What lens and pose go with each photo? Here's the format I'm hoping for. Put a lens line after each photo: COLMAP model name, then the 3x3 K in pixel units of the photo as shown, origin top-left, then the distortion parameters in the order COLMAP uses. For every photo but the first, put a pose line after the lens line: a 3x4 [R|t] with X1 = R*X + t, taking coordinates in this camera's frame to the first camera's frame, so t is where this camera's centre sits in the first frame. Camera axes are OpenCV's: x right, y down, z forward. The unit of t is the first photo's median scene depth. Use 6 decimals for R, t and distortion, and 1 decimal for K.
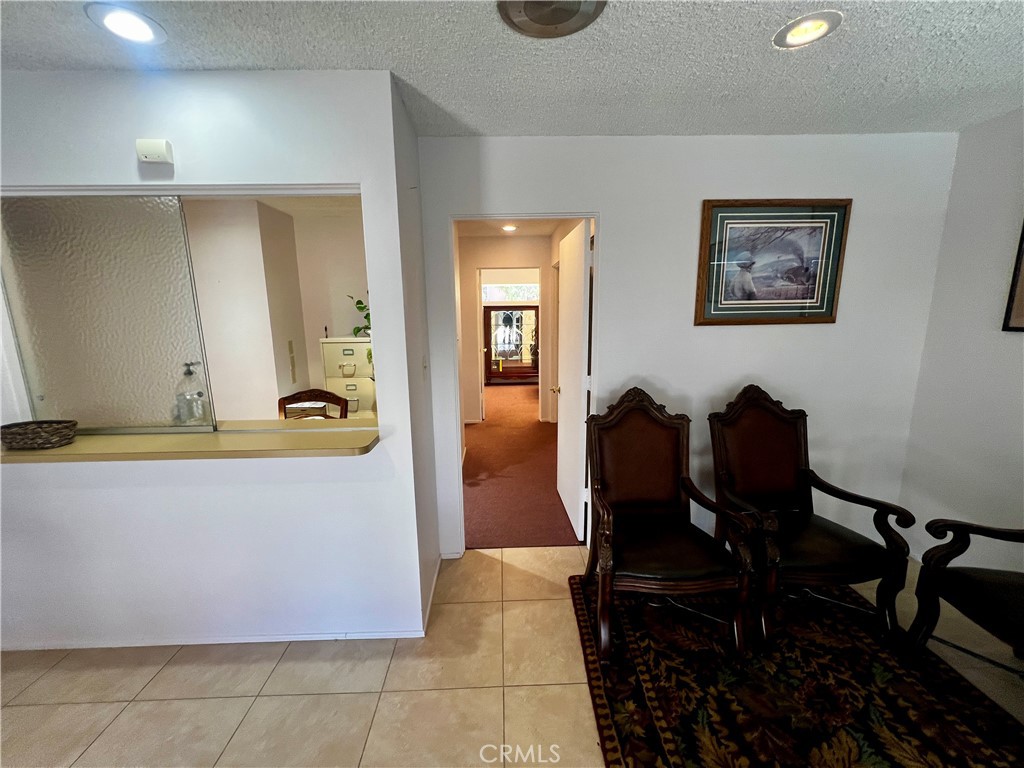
lens RADIAL K [[413.3, 0, 514.2], [0, 413.3, 384.0], [0, 0, 1]] dist [-0.001286, -0.000126]
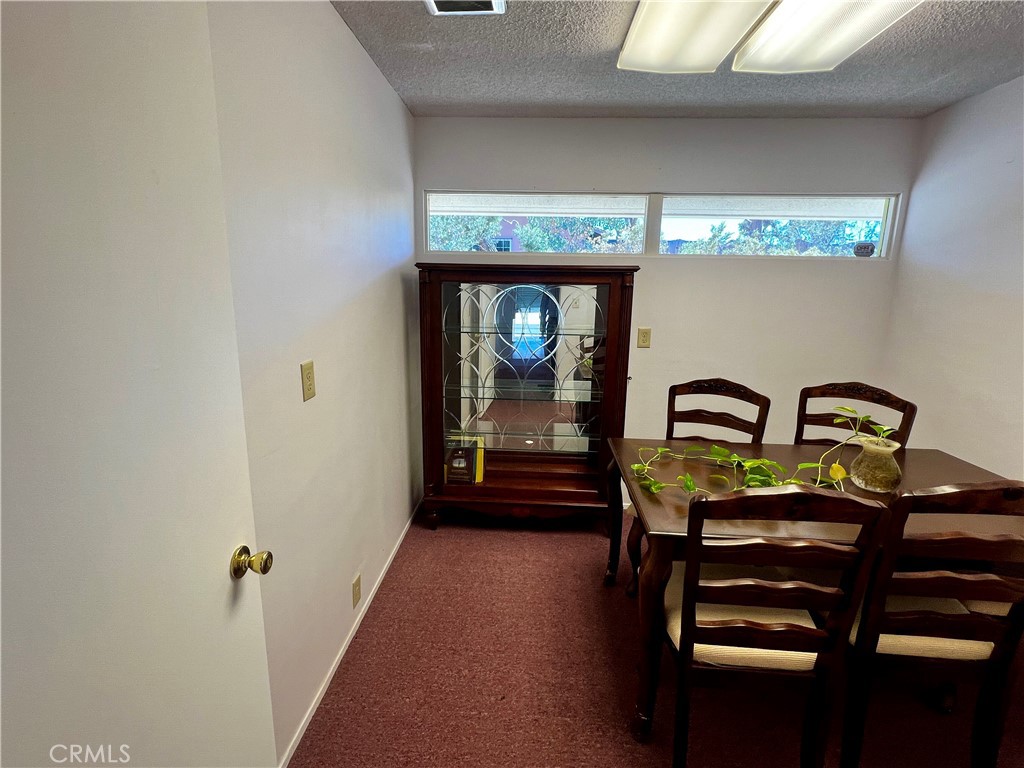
lens RADIAL K [[488.7, 0, 508.2], [0, 488.7, 383.9], [0, 0, 1]] dist [-0.000368, -0.000009]
pose [[0.996138, 0.035575, -0.080269, 0.034534], [-0.033641, 0.999113, 0.025319, -0.253314], [0.081098, -0.022521, 0.996452, 1.442830]]
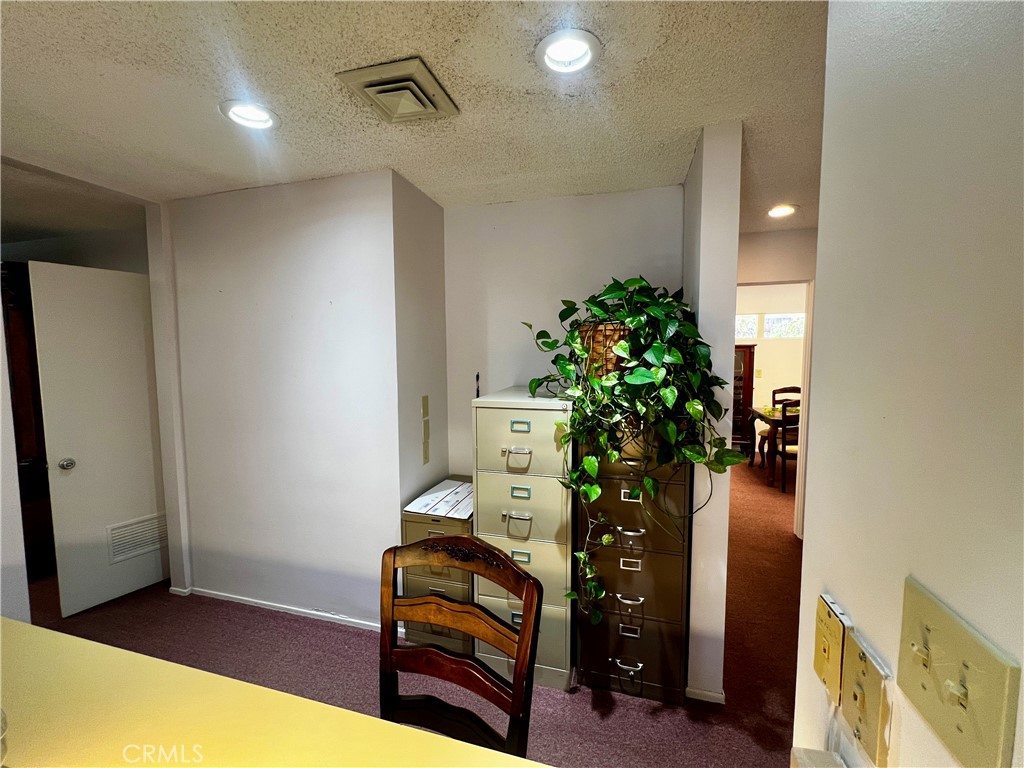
lens RADIAL K [[413.3, 0, 513.7], [0, 413.3, 380.5], [0, 0, 1]] dist [-0.001286, -0.000126]
pose [[0.956008, 0.027763, -0.292025, -0.247922], [-0.058102, 0.993710, -0.095735, -0.081635], [0.287530, 0.108491, 0.951607, 0.470746]]
